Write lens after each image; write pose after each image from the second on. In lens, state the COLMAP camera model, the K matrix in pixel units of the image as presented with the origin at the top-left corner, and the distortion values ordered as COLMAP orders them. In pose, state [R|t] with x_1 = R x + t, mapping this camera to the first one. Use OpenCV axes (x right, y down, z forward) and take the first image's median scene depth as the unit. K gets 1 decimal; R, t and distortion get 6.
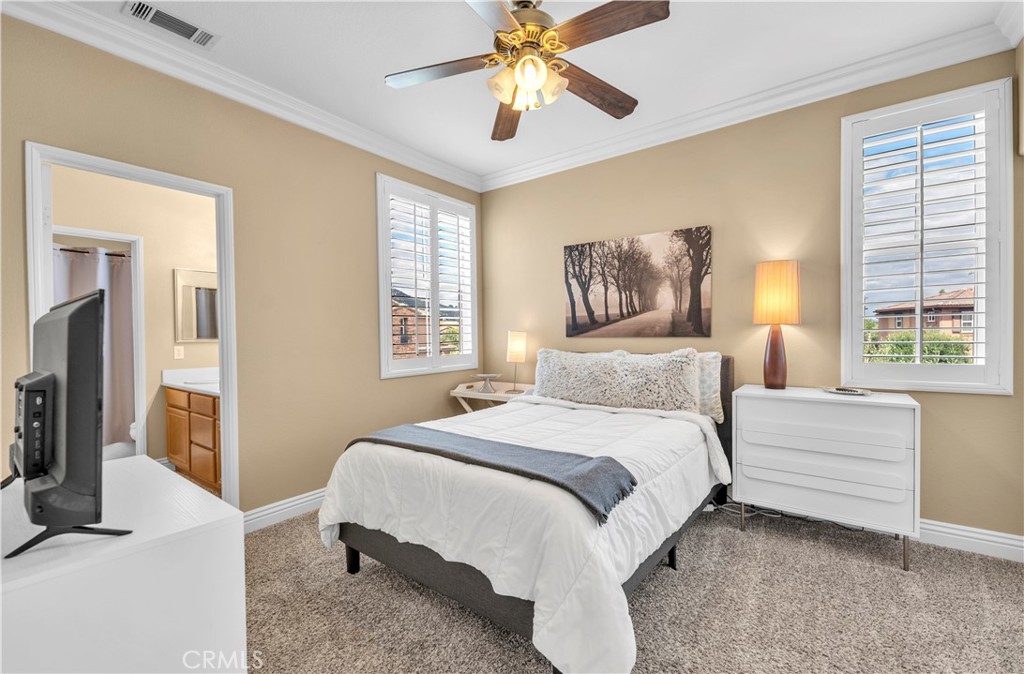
lens RADIAL K [[431.2, 0, 512.0], [0, 431.2, 337.0], [0, 0, 1]] dist [-0.000151, -0.000100]
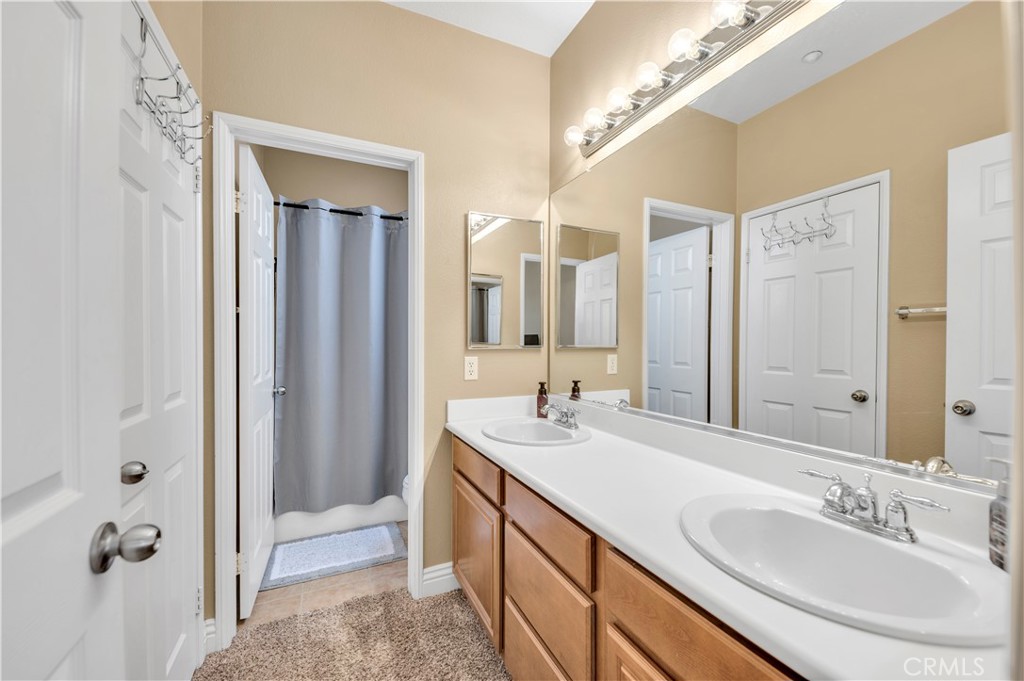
lens RADIAL K [[409.6, 0, 512.0], [0, 409.6, 340.5], [0, 0, 1]] dist [0.000183, -0.000425]
pose [[0.882839, 0.018054, -0.469329, -0.473324], [-0.023613, 0.999703, -0.005962, 0.002791], [0.469082, 0.016346, 0.883004, 0.553078]]
